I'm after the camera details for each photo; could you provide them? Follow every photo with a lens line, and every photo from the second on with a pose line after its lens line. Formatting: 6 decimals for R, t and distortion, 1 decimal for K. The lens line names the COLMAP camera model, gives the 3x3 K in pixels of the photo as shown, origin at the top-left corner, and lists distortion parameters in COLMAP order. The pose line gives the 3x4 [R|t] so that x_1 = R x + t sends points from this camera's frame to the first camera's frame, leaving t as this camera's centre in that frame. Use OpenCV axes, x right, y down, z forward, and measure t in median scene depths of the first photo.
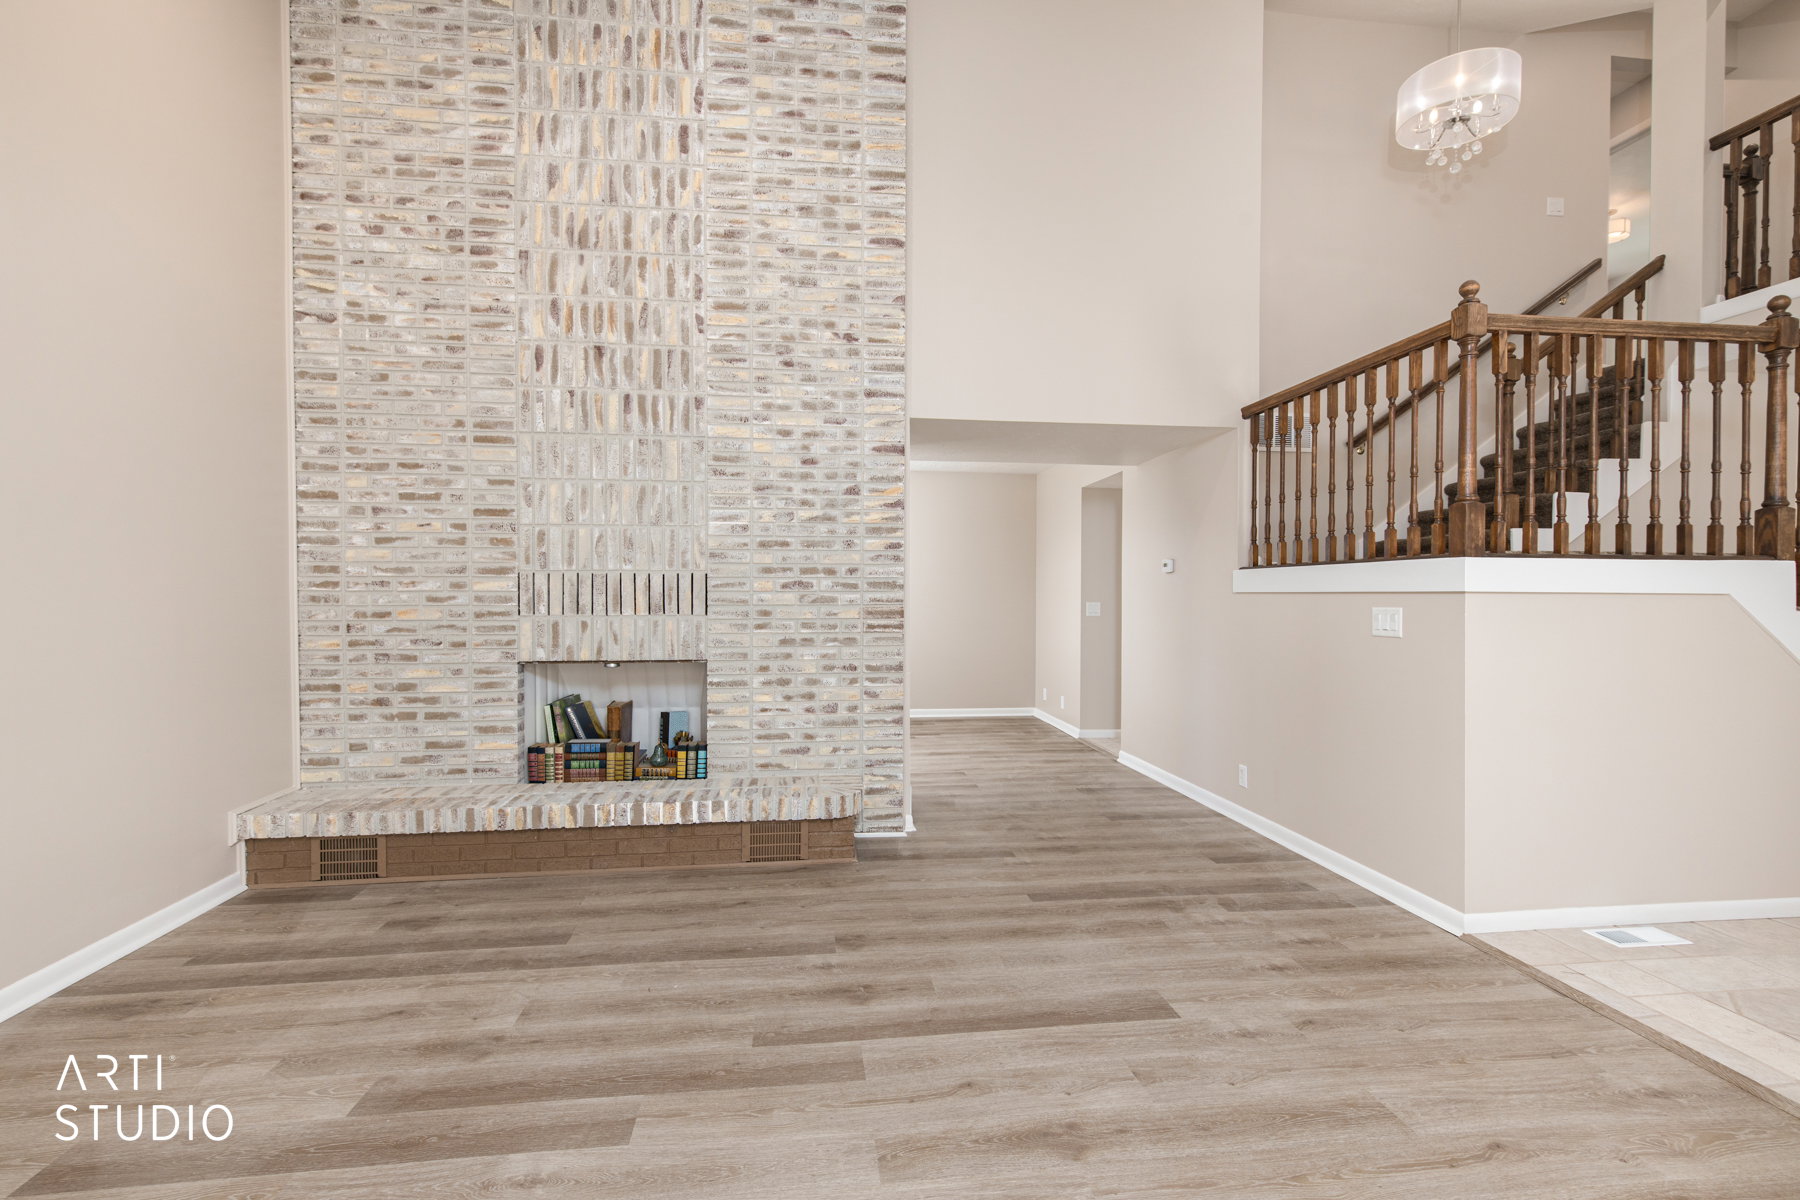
lens RADIAL K [[799.4, 0, 900.1], [0, 799.4, 607.3], [0, 0, 1]] dist [0.007172, 0.000207]
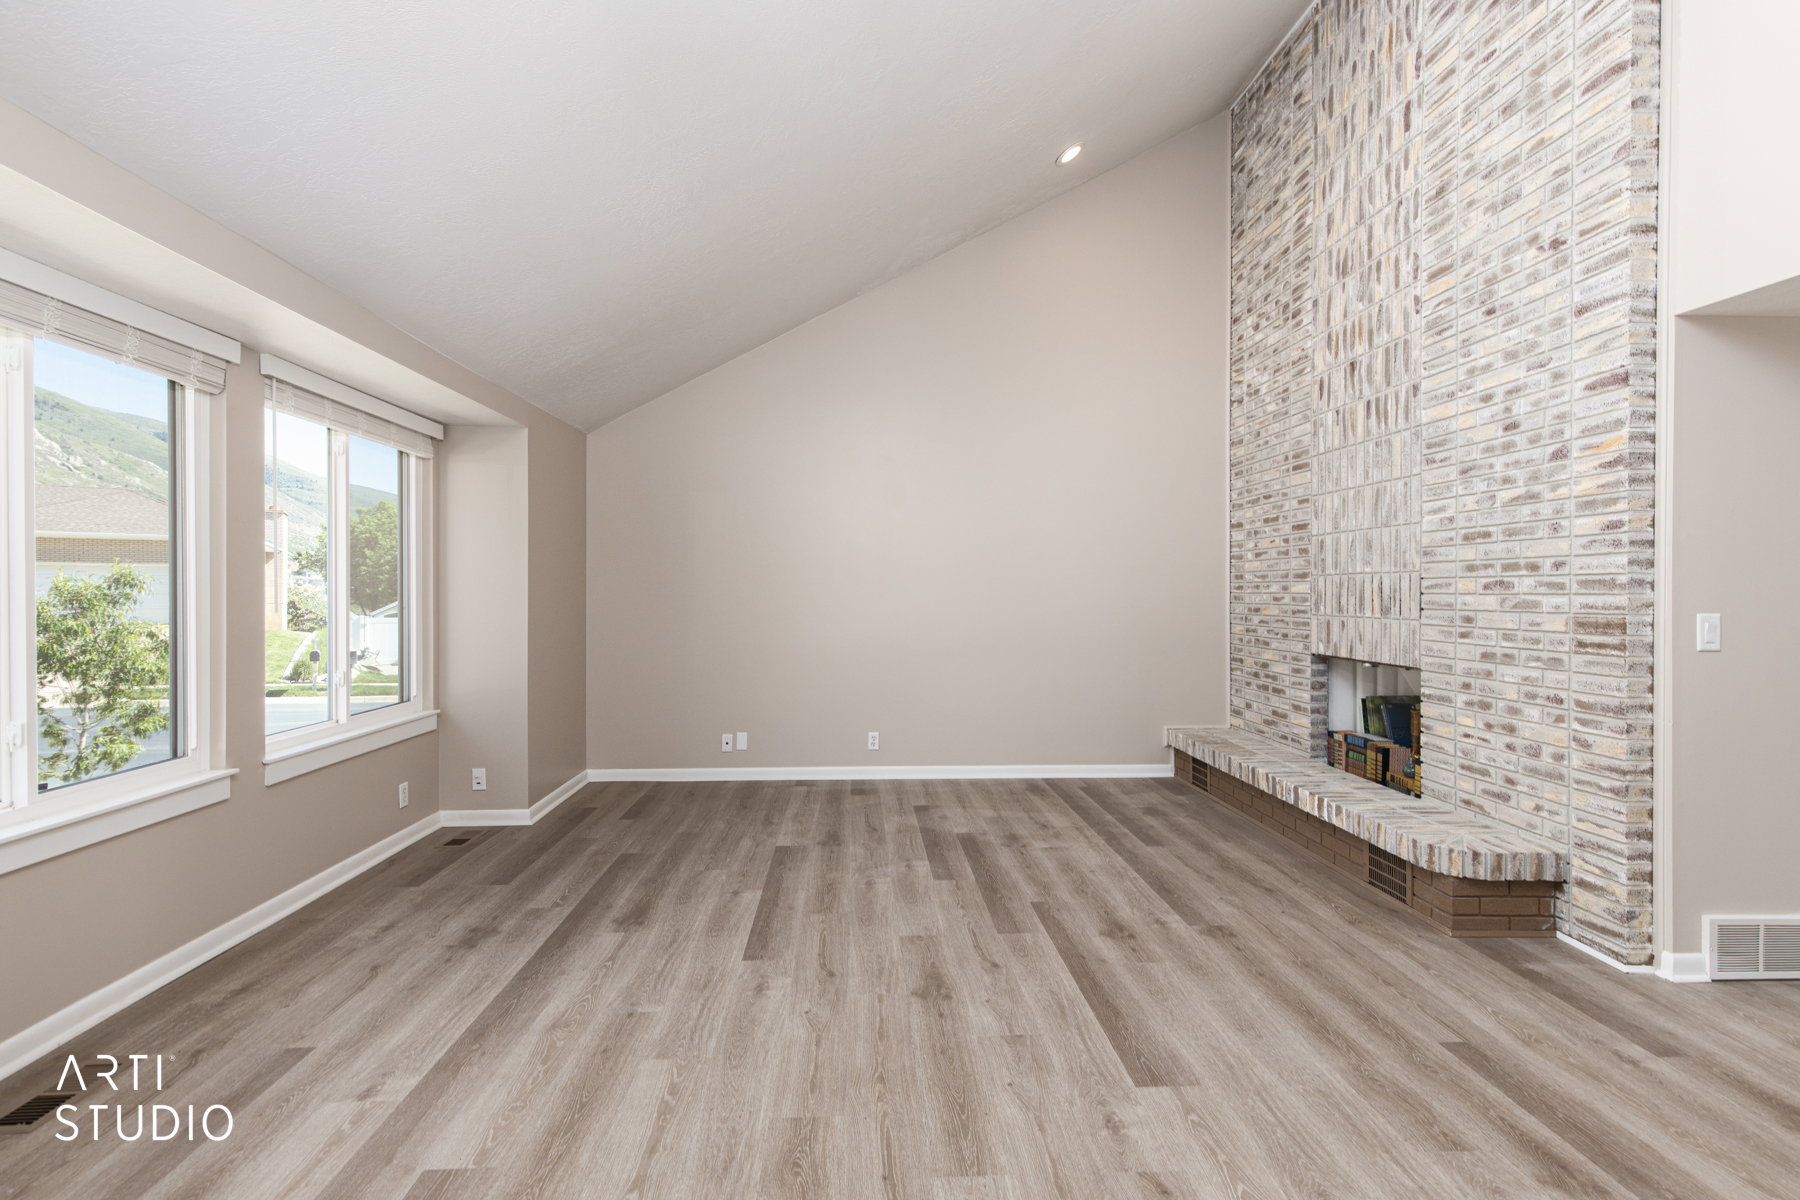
lens RADIAL K [[804.1, 0, 887.9], [0, 804.1, 602.9], [0, 0, 1]] dist [0.001720, 0.000469]
pose [[-0.068105, 0.013708, -0.997584, 0.722332], [-0.023526, 0.999605, 0.015342, -0.008944], [0.997401, 0.024514, -0.067755, 0.460003]]
